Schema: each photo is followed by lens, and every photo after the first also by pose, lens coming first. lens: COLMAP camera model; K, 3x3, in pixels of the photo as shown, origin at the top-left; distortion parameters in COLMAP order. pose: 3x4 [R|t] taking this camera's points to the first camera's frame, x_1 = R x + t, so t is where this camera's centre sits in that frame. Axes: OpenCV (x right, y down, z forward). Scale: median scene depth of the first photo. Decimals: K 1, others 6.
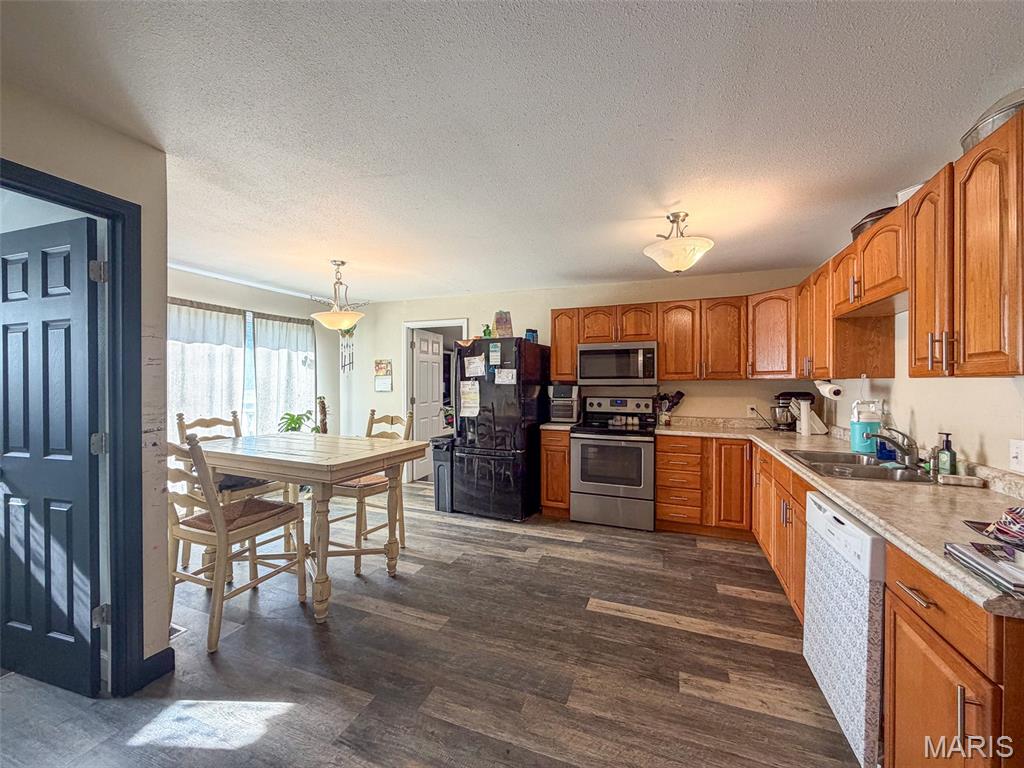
lens RADIAL K [[410.3, 0, 508.7], [0, 410.3, 385.4], [0, 0, 1]] dist [0.000166, -0.000071]
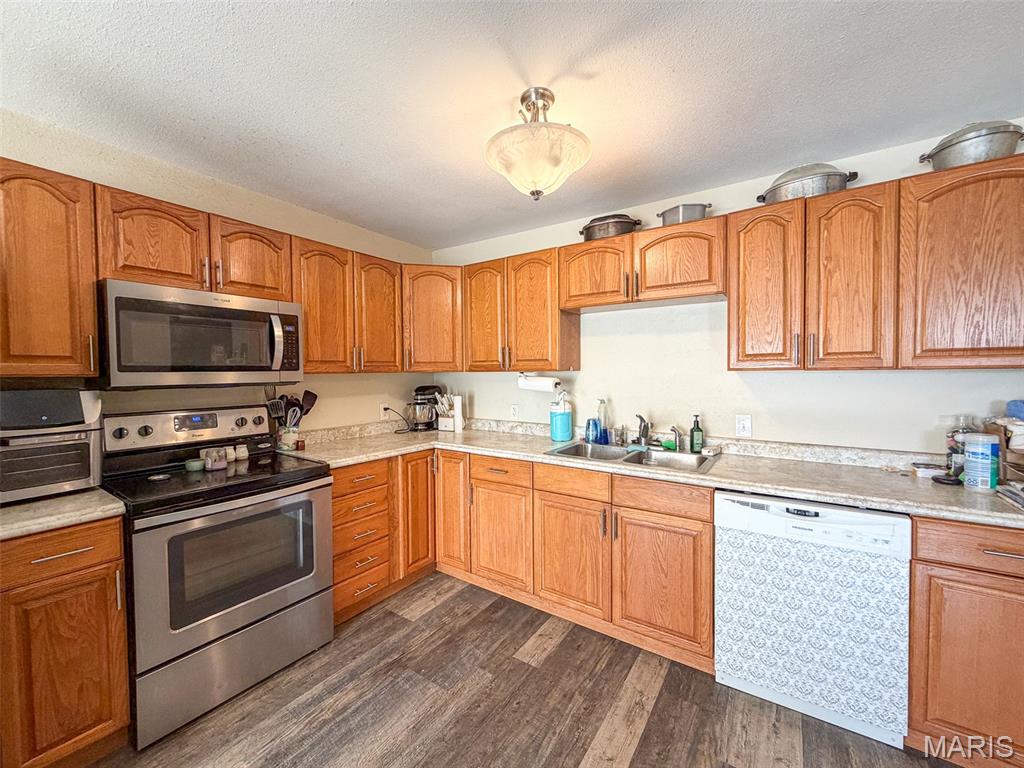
lens RADIAL K [[410.3, 0, 508.7], [0, 410.3, 385.4], [0, 0, 1]] dist [0.000166, -0.000071]
pose [[0.221646, -0.033791, 0.974542, -0.133511], [0.014952, 0.999400, 0.031252, -0.010162], [-0.975013, 0.007645, 0.222018, 0.624018]]
